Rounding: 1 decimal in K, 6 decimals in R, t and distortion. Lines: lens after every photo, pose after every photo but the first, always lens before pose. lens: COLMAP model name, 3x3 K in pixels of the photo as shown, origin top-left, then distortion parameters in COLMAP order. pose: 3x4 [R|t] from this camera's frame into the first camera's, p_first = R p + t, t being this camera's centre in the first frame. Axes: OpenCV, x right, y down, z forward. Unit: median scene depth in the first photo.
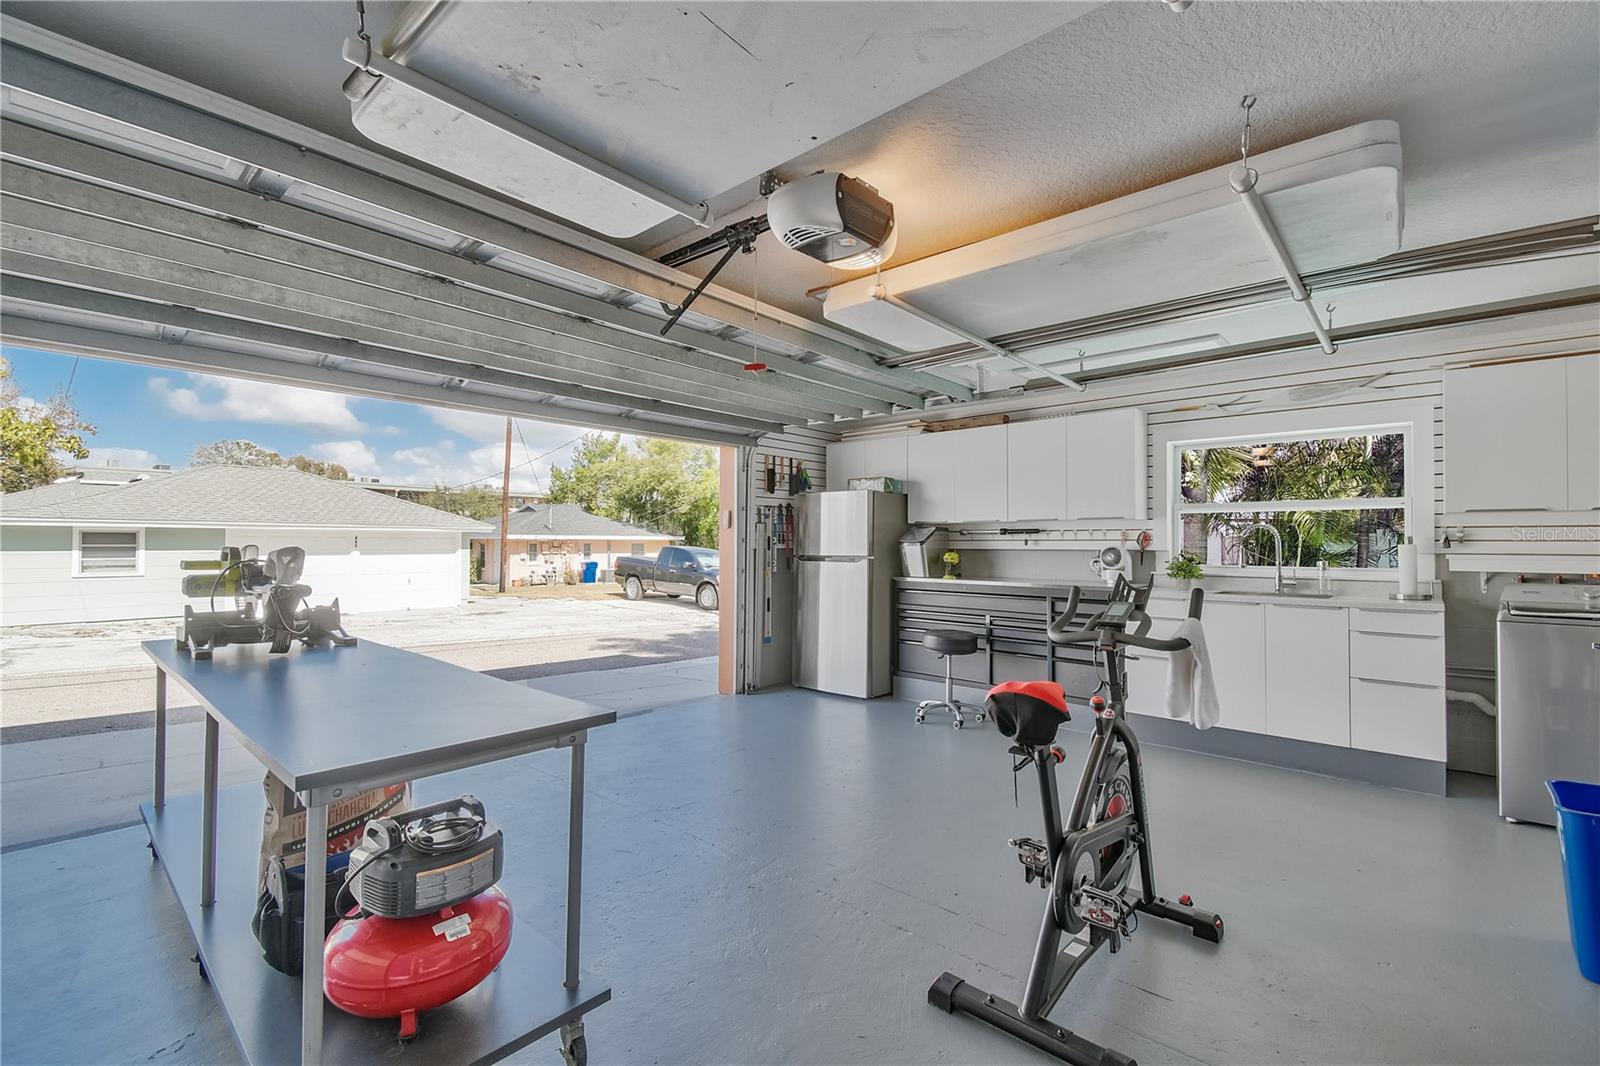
lens RADIAL K [[692.0, 0, 804.4], [0, 692.0, 540.4], [0, 0, 1]] dist [0.001408, -0.000065]
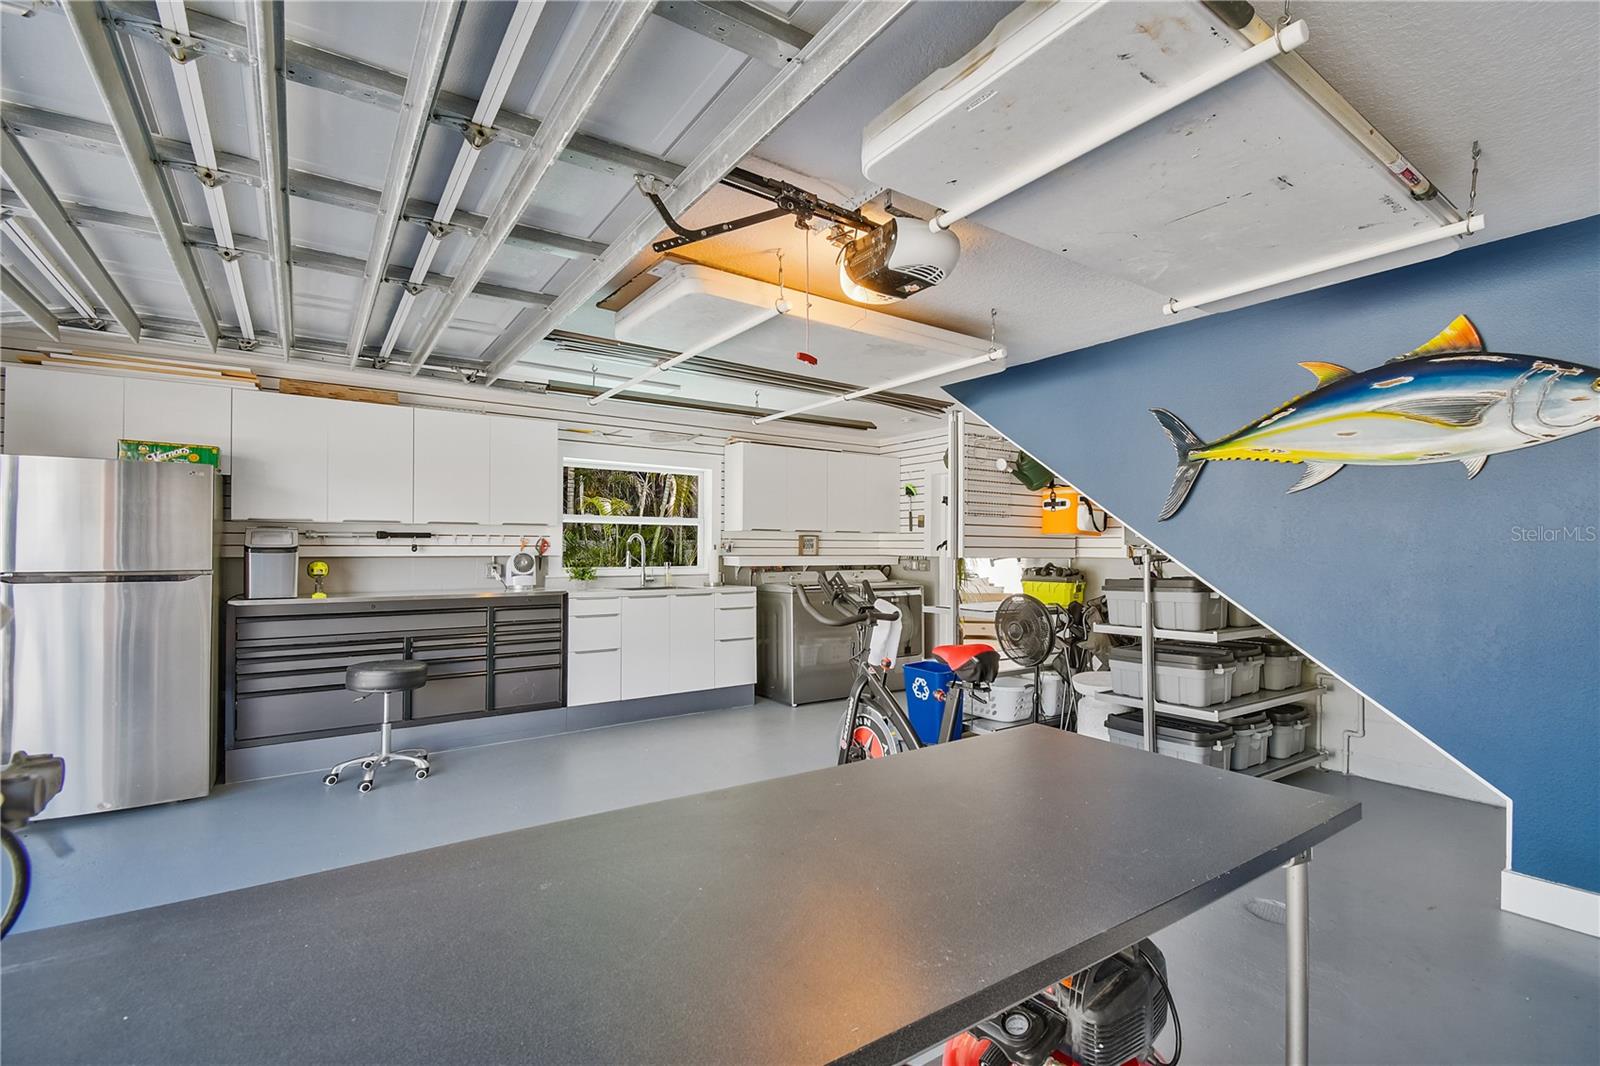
lens RADIAL K [[692.0, 0, 804.4], [0, 692.0, 540.4], [0, 0, 1]] dist [0.001408, -0.000065]
pose [[0.220162, 0.013797, 0.975366, -0.524563], [-0.002533, 0.999905, -0.013572, 0.004661], [-0.975460, 0.000518, 0.220176, 0.433978]]
